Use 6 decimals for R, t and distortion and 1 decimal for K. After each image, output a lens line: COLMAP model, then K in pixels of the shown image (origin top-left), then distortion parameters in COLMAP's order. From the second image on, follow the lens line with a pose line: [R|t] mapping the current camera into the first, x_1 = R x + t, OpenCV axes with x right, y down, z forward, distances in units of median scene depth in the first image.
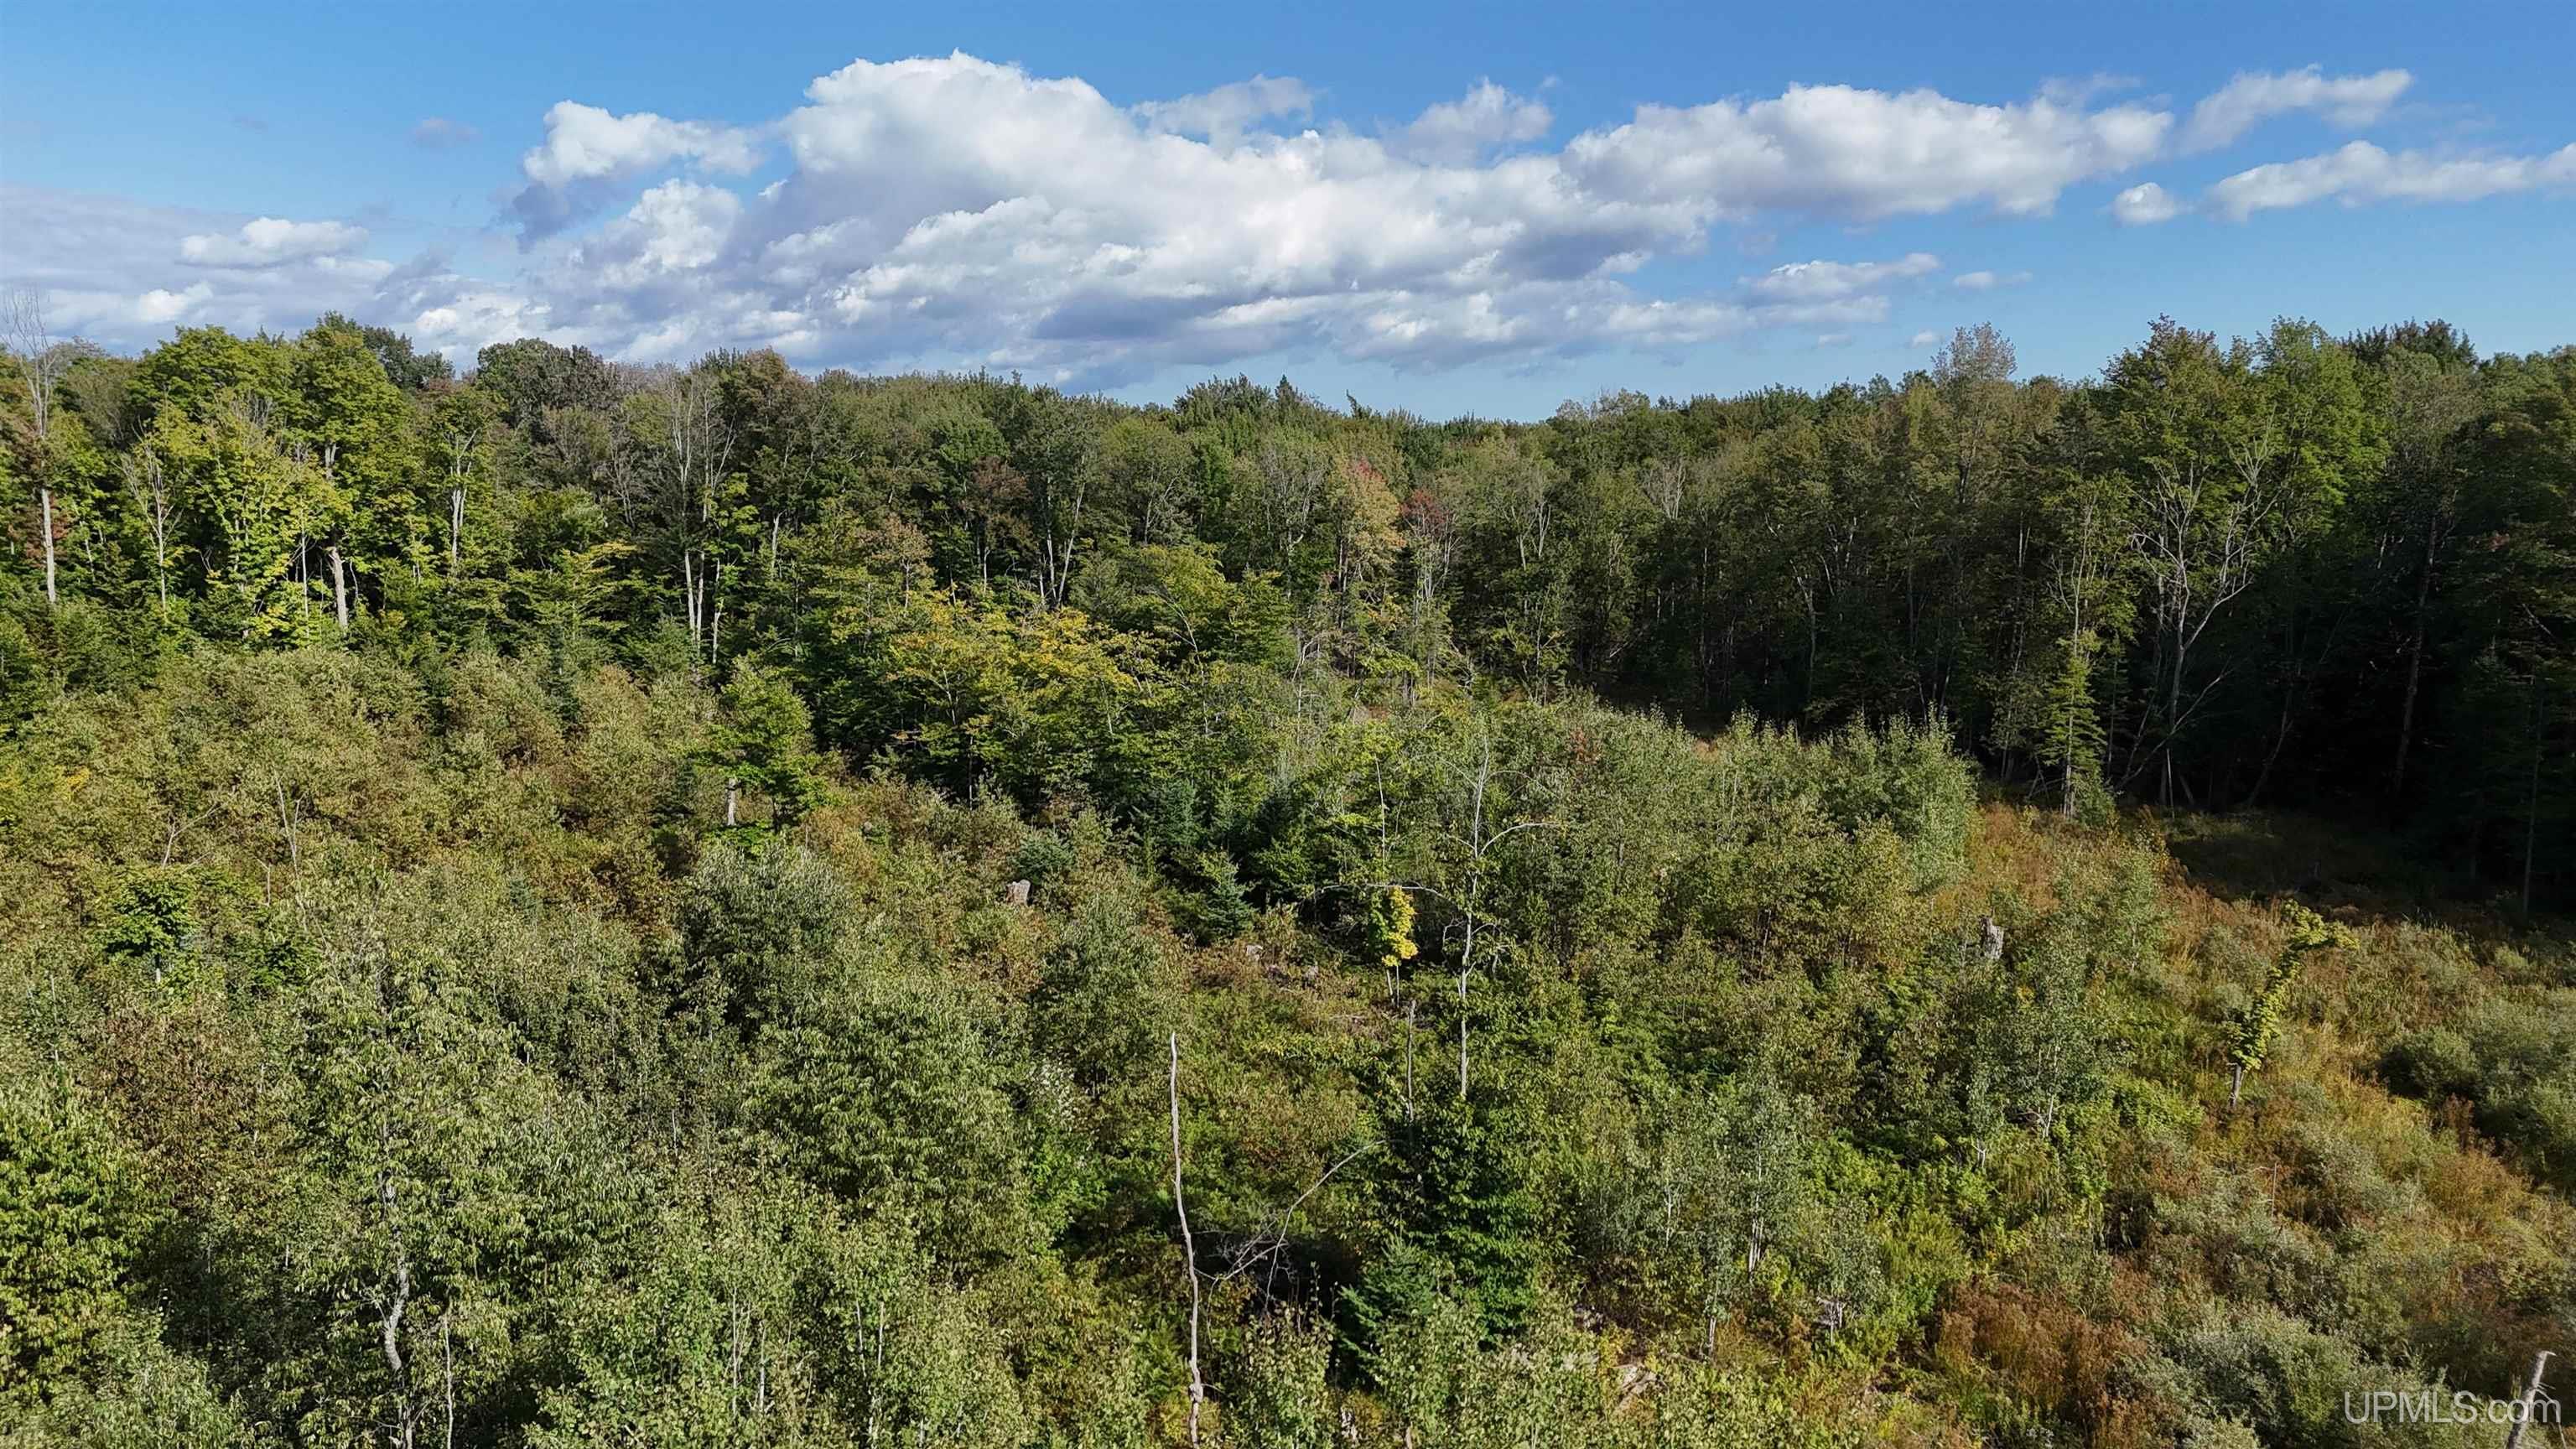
lens RADIAL K [[1696.1, 0, 1297.0], [0, 1696.1, 725.4], [0, 0, 1]] dist [0.001030, -0.017603]
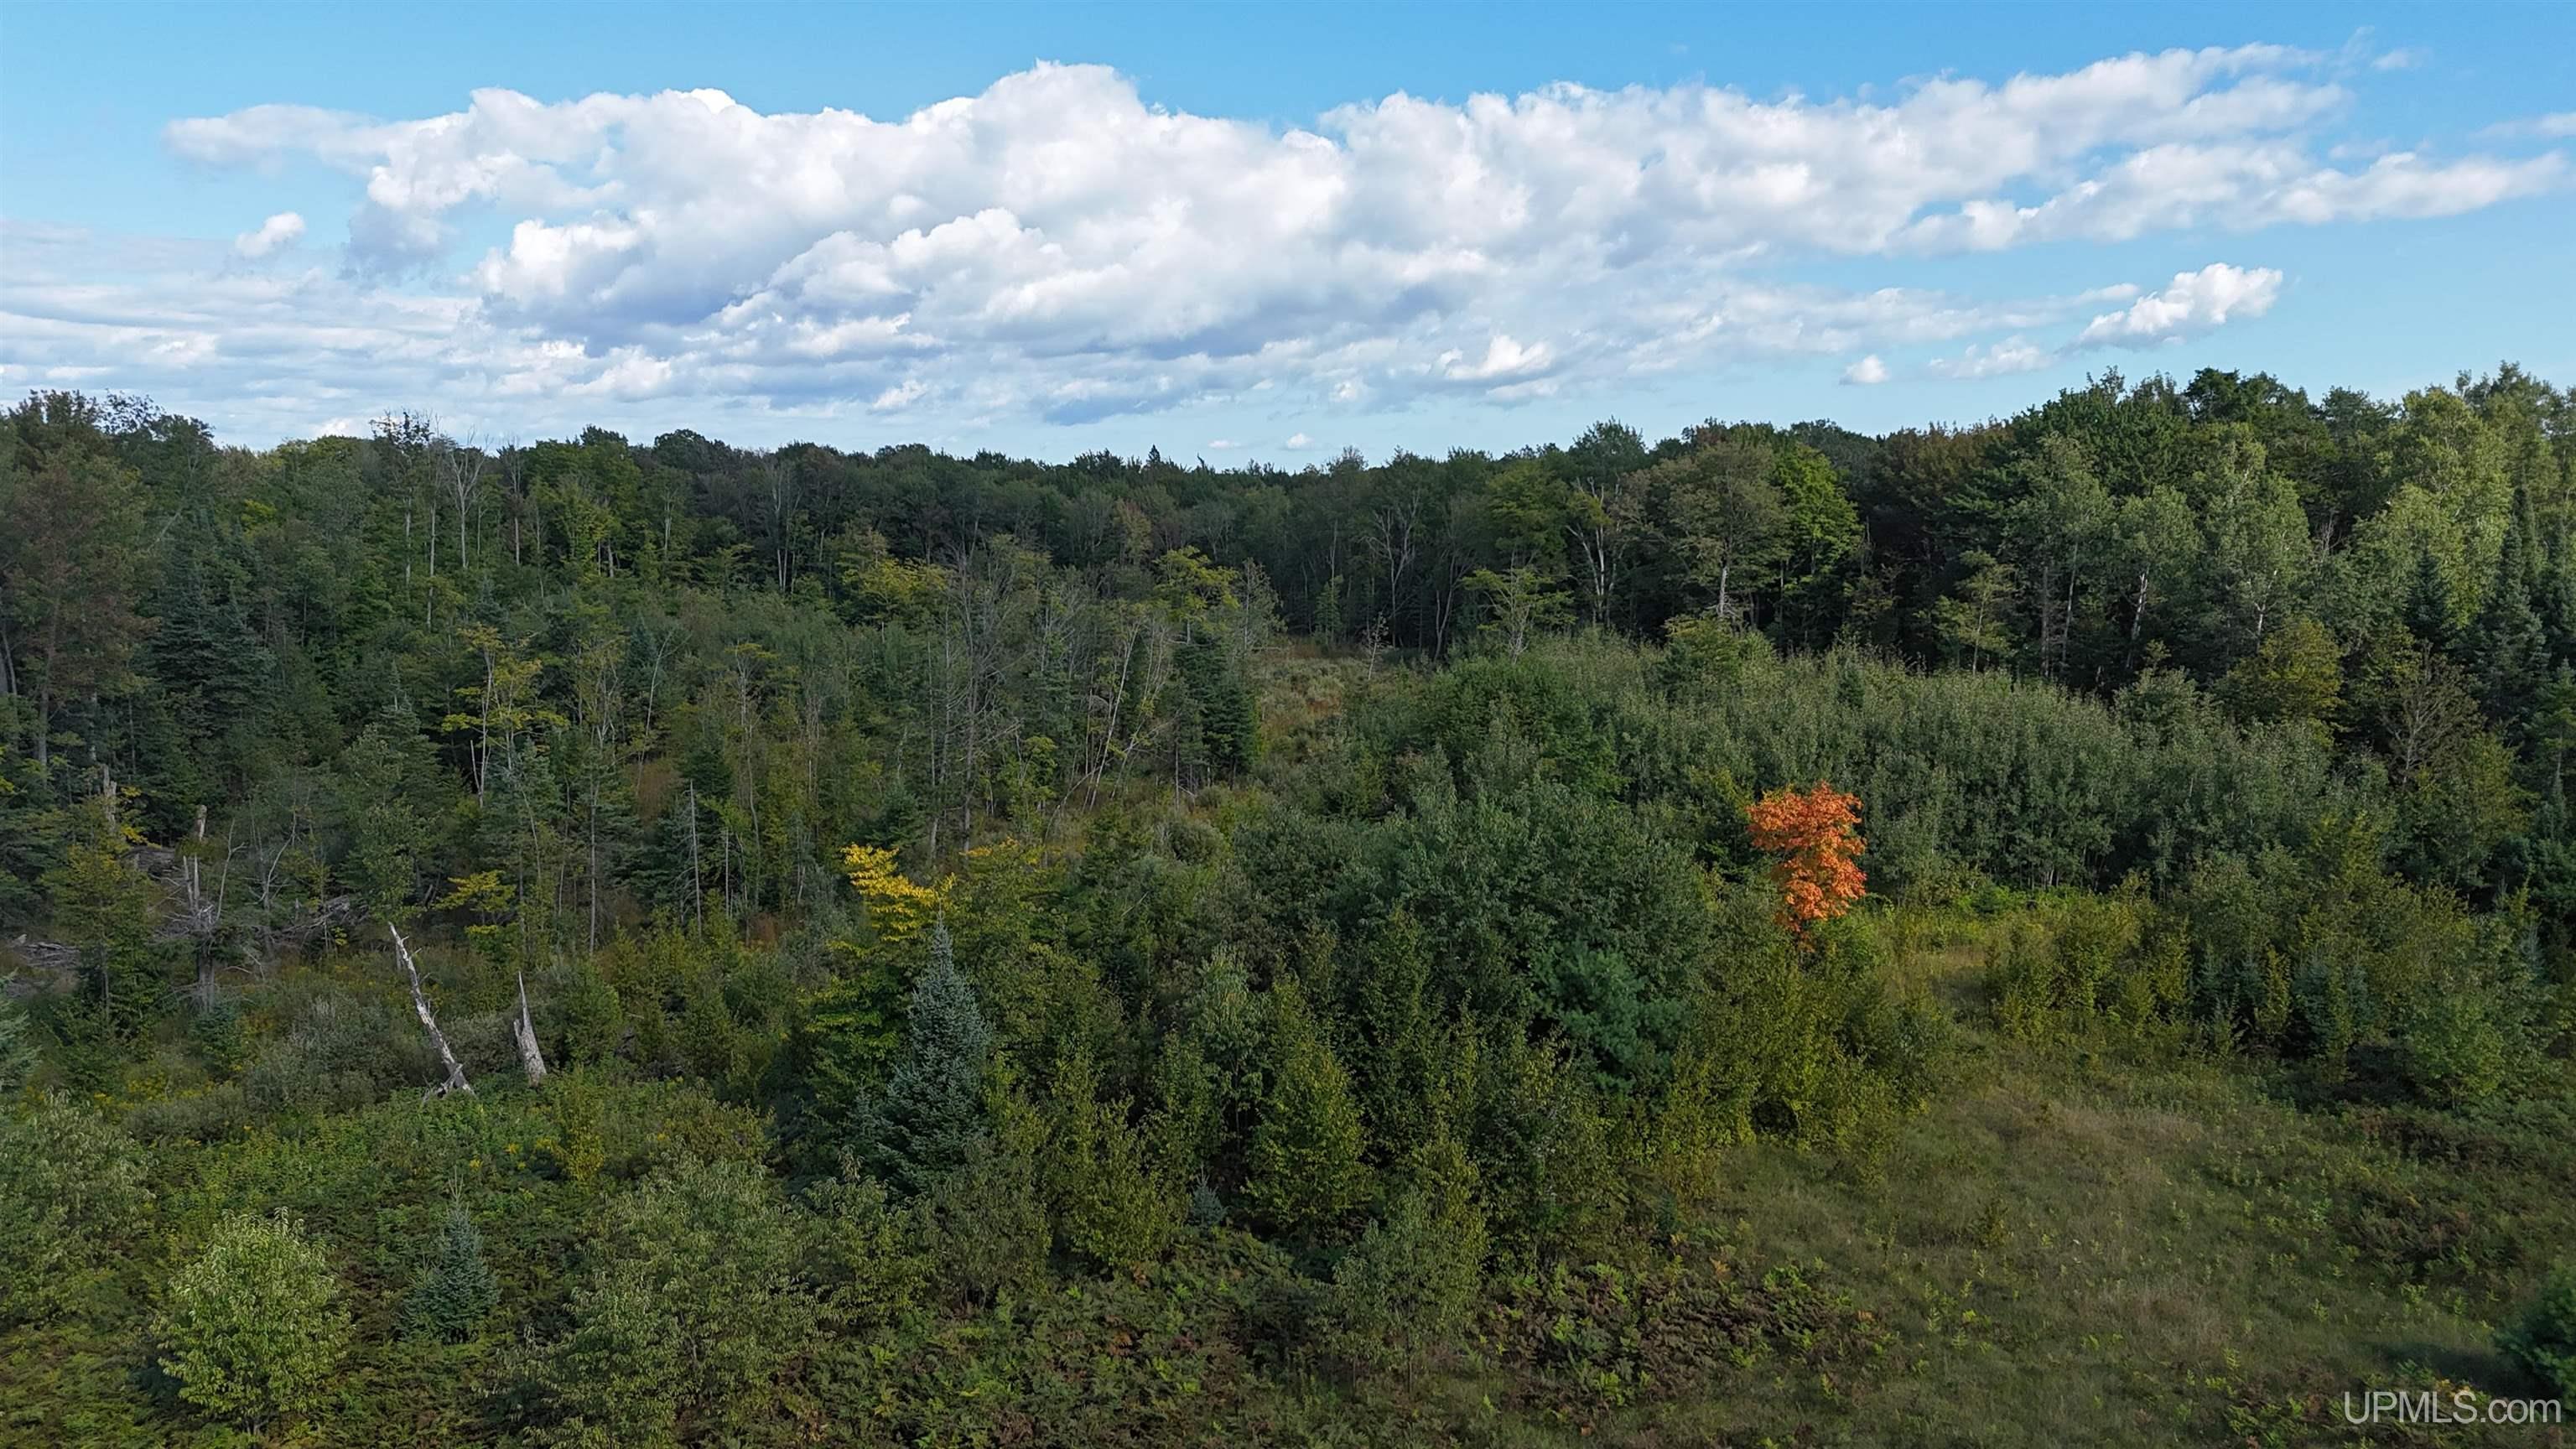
lens RADIAL K [[1696.1, 0, 1296.0], [0, 1696.1, 724.9], [0, 0, 1]] dist [0.001030, -0.017603]
pose [[0.999163, 0.003138, -0.040774, 0.338552], [-0.003889, 0.999824, -0.018354, 0.142100], [0.040710, 0.018497, 0.999000, -0.987300]]
